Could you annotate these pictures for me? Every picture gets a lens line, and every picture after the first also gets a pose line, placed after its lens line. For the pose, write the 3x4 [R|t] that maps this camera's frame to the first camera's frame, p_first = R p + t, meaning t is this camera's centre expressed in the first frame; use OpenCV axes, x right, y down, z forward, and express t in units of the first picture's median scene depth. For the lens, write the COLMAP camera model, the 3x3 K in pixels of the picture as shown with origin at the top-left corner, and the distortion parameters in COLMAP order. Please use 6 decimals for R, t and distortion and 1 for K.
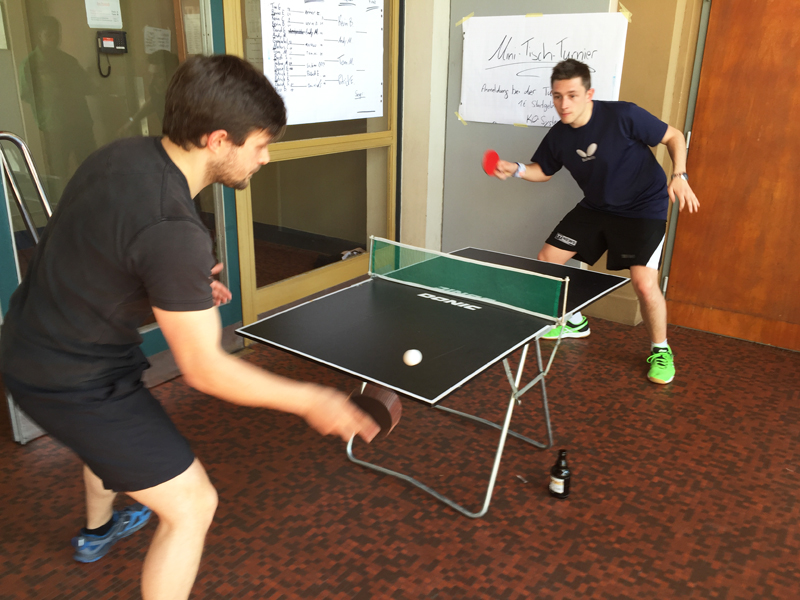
lens RADIAL K [[690.3, 0, 400.0], [0, 690.3, 300.0], [0, 0, 1]] dist [0.120561, -0.191247]
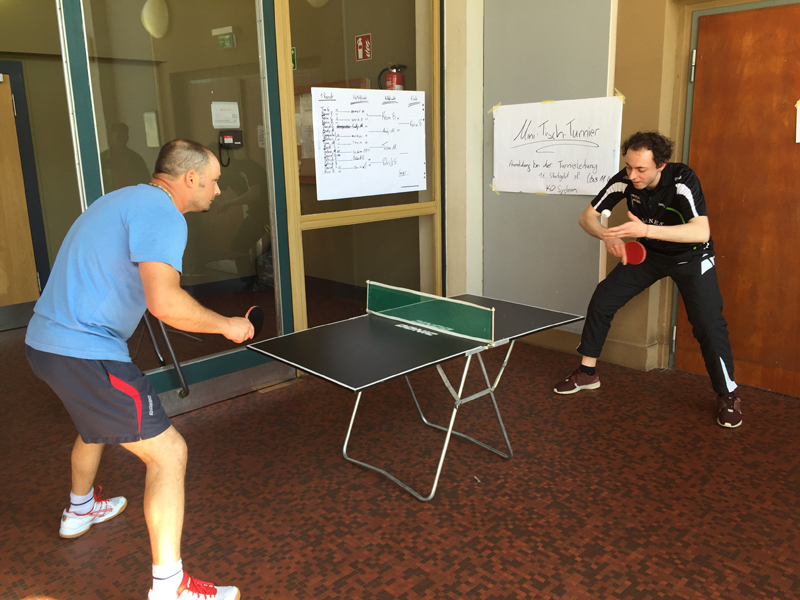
lens RADIAL K [[690.3, 0, 400.0], [0, 690.3, 300.0], [0, 0, 1]] dist [0.120561, -0.191247]
pose [[0.978211, 0.003892, -0.207578, 0.289081], [-0.025575, 0.994468, -0.101878, 0.073192], [0.206033, 0.104967, 0.972899, -0.229235]]
